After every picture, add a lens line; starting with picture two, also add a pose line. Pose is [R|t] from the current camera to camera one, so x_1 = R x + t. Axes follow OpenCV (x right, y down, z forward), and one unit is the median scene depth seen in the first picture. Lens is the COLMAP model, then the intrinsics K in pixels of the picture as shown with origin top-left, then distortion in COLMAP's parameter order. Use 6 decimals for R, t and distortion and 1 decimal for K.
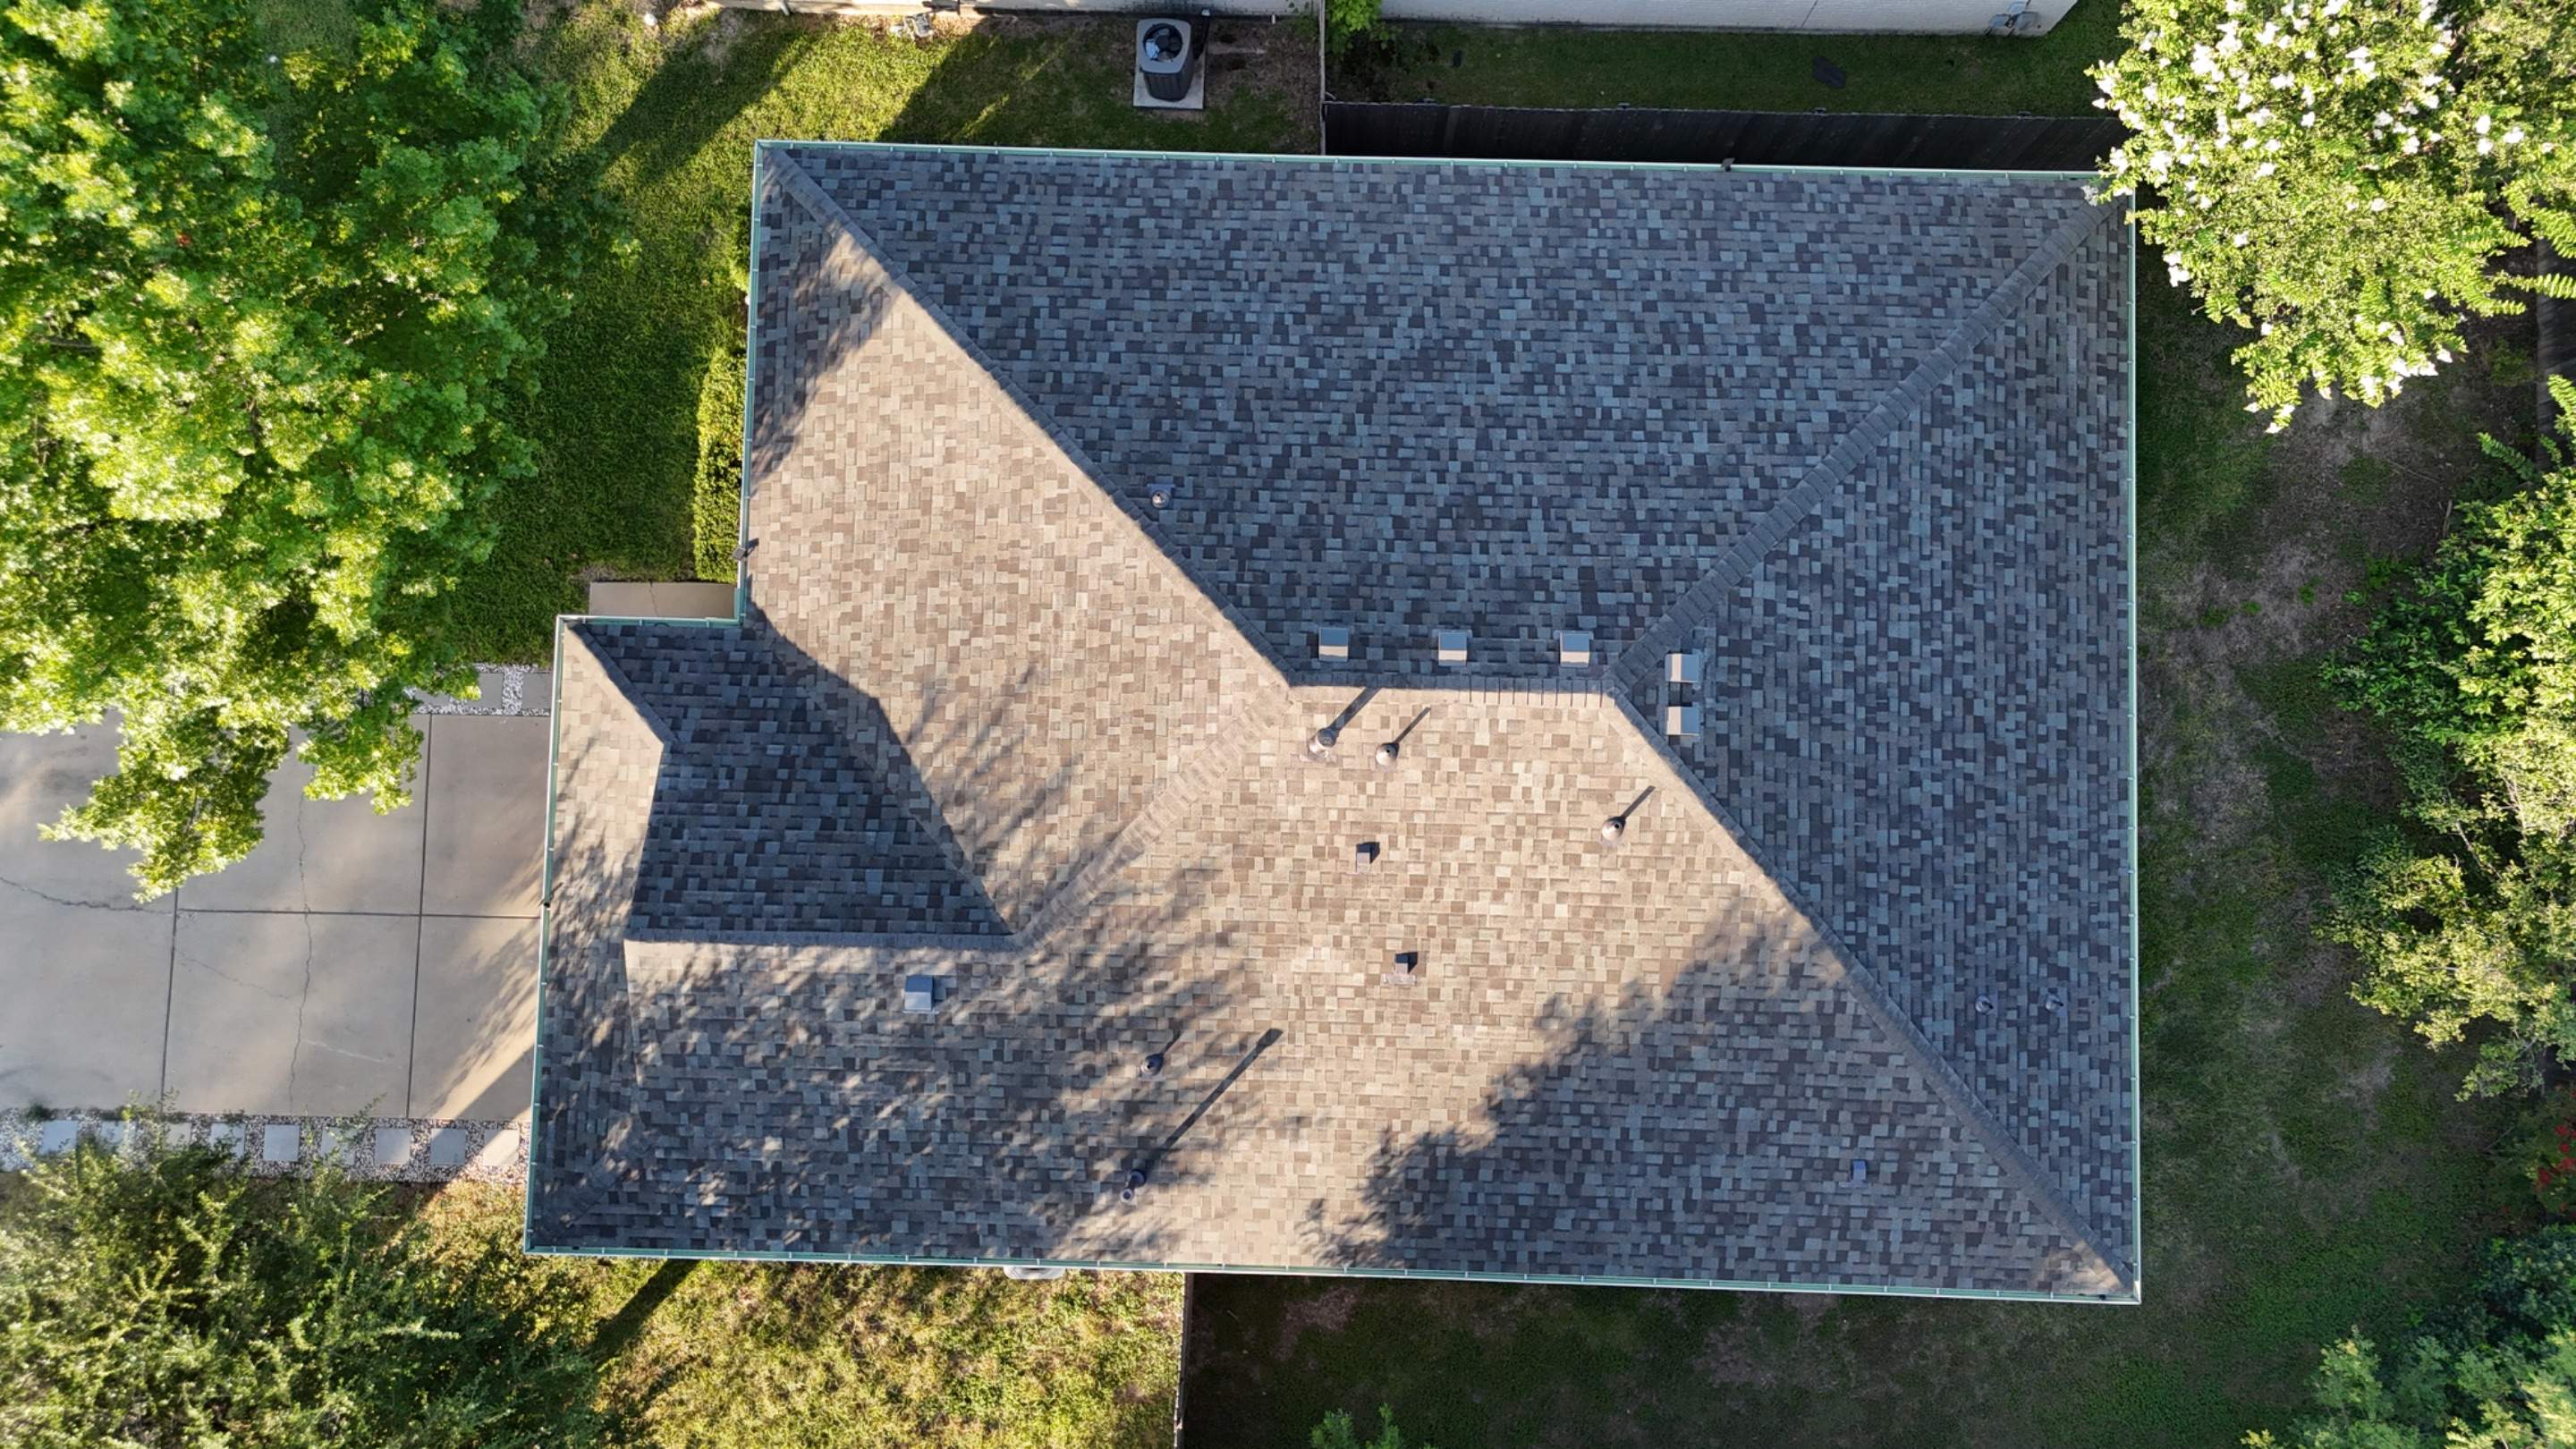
lens RADIAL K [[1880.4, 0, 1288.0], [0, 1880.4, 724.5], [0, 0, 1]] dist [0.164853, -0.360027]
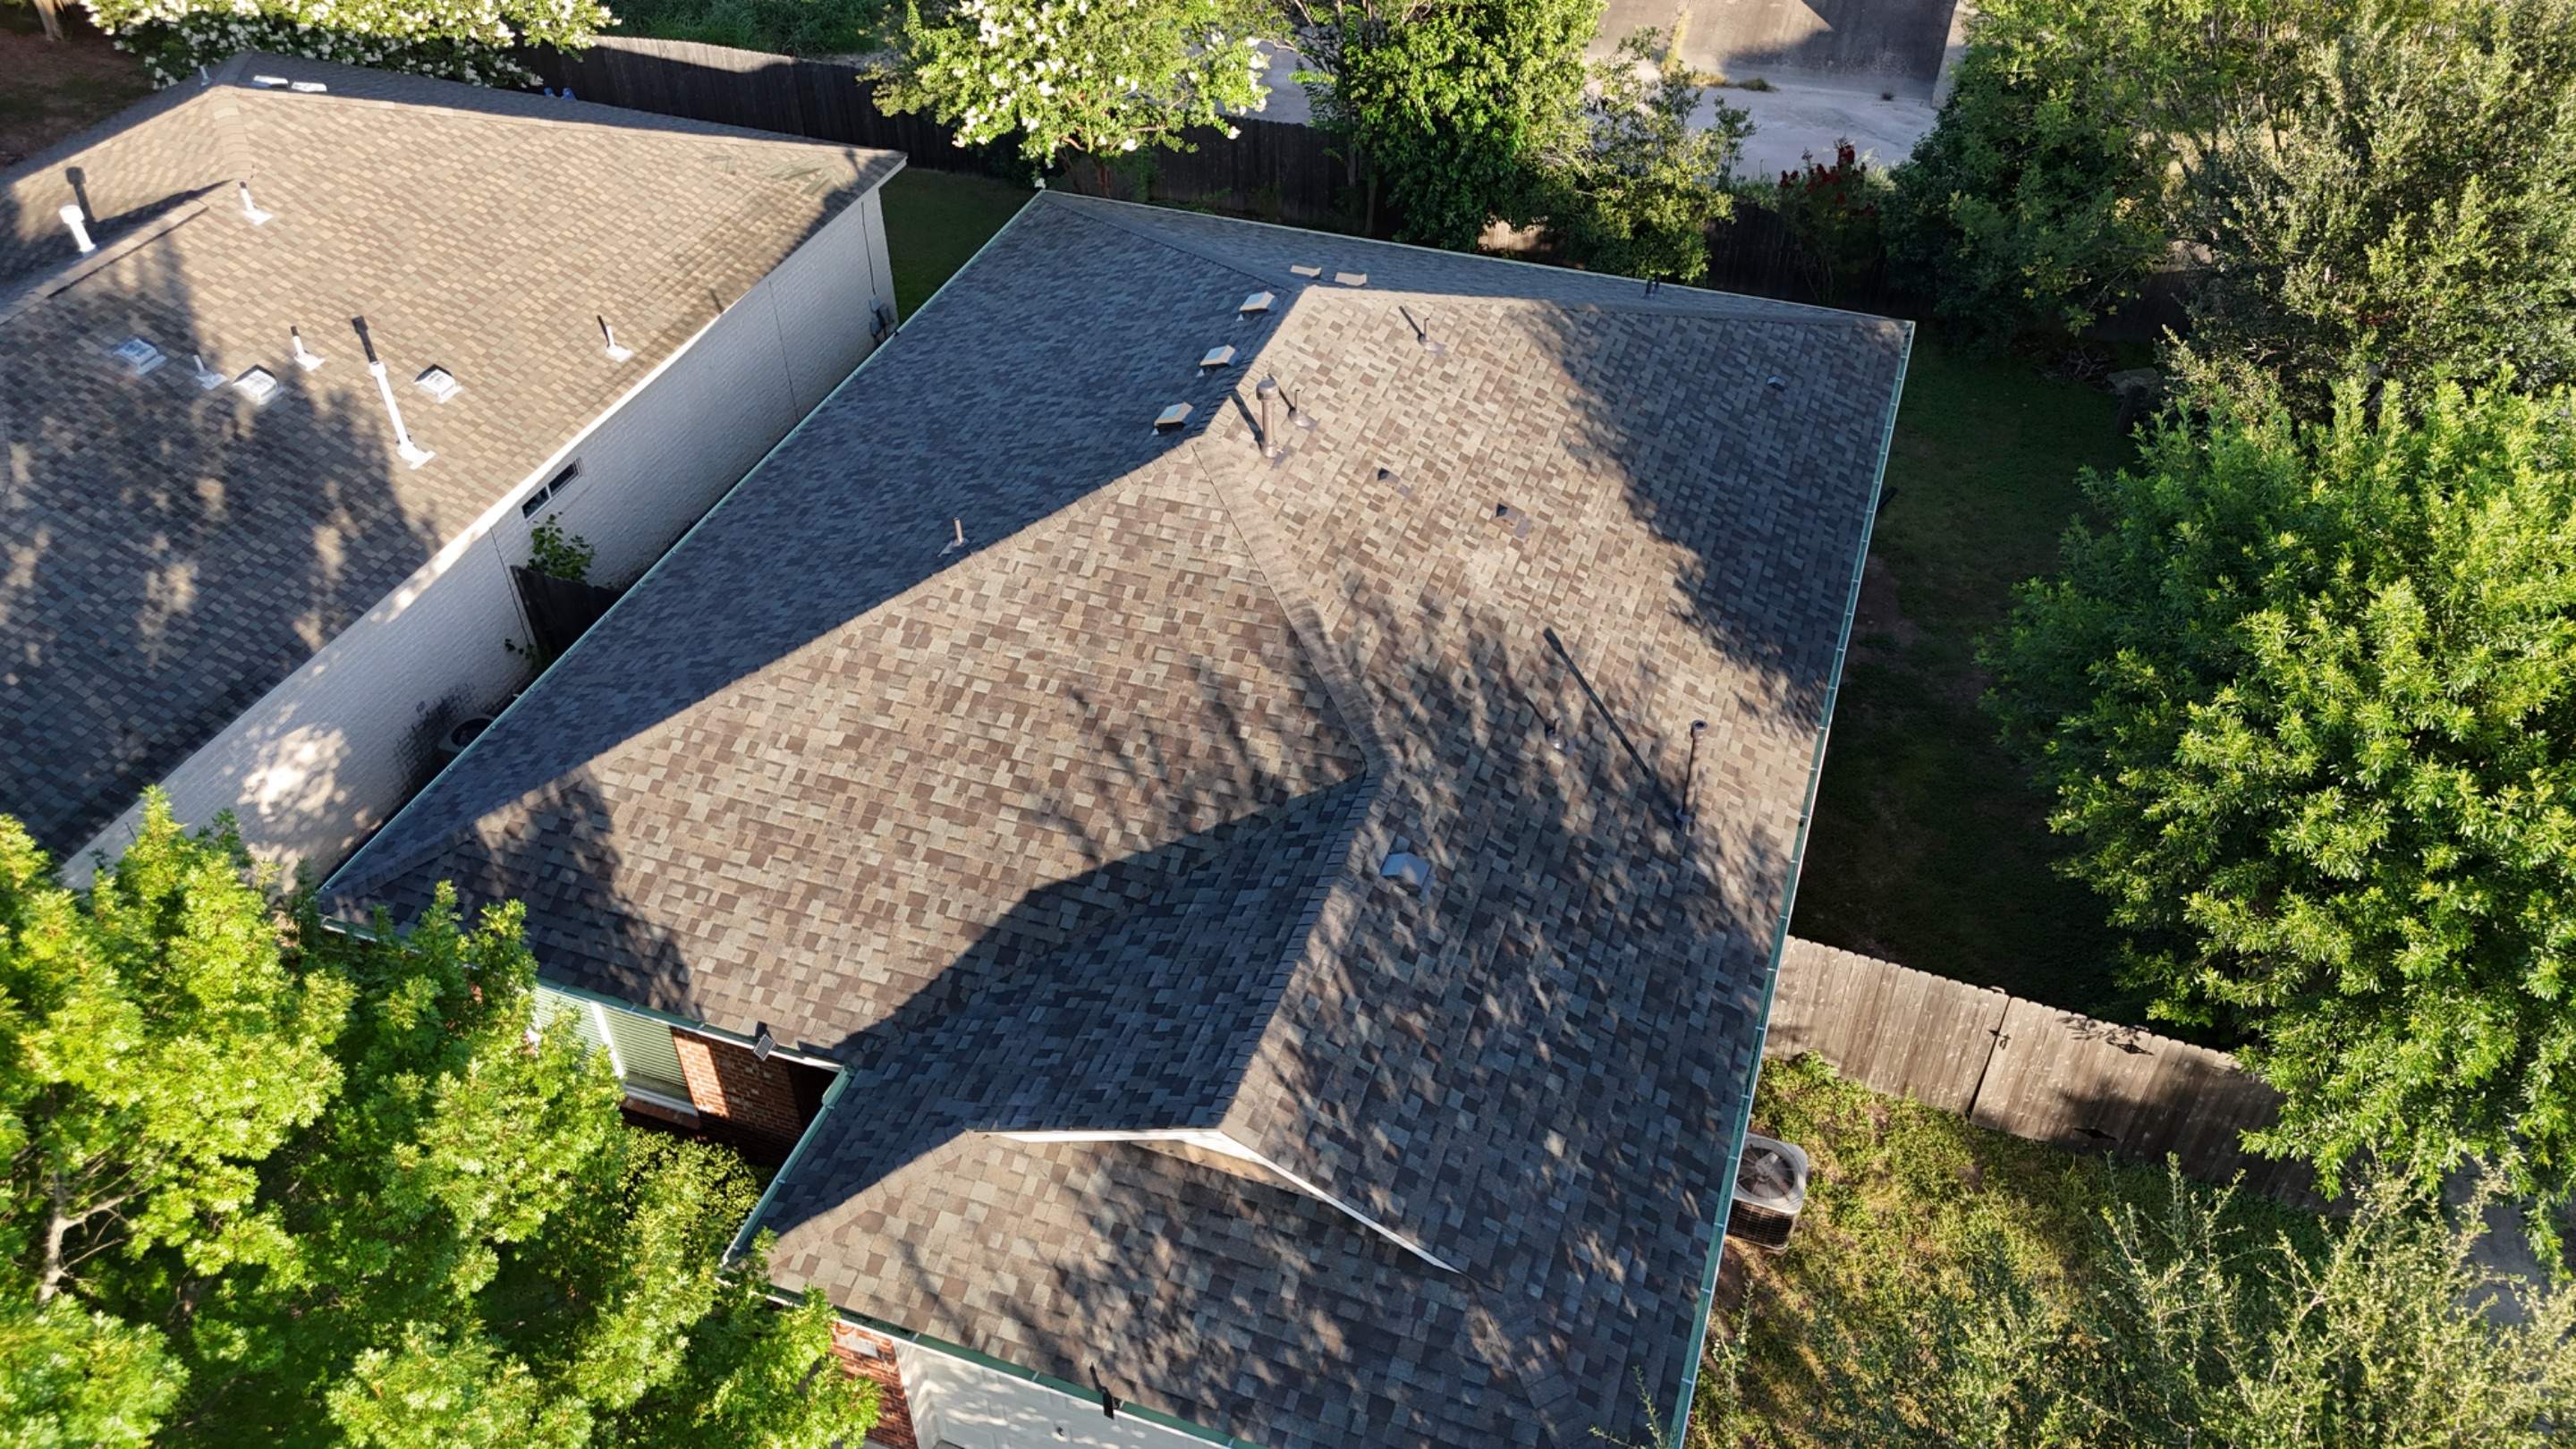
lens RADIAL K [[1891.8, 0, 1294.4], [0, 1891.8, 719.3], [0, 0, 1]] dist [0.081647, -0.081440]
pose [[0.302709, -0.612601, 0.730129, -0.730365], [0.951297, 0.241078, -0.192133, 0.229704], [-0.058317, 0.752730, 0.655742, 0.437360]]
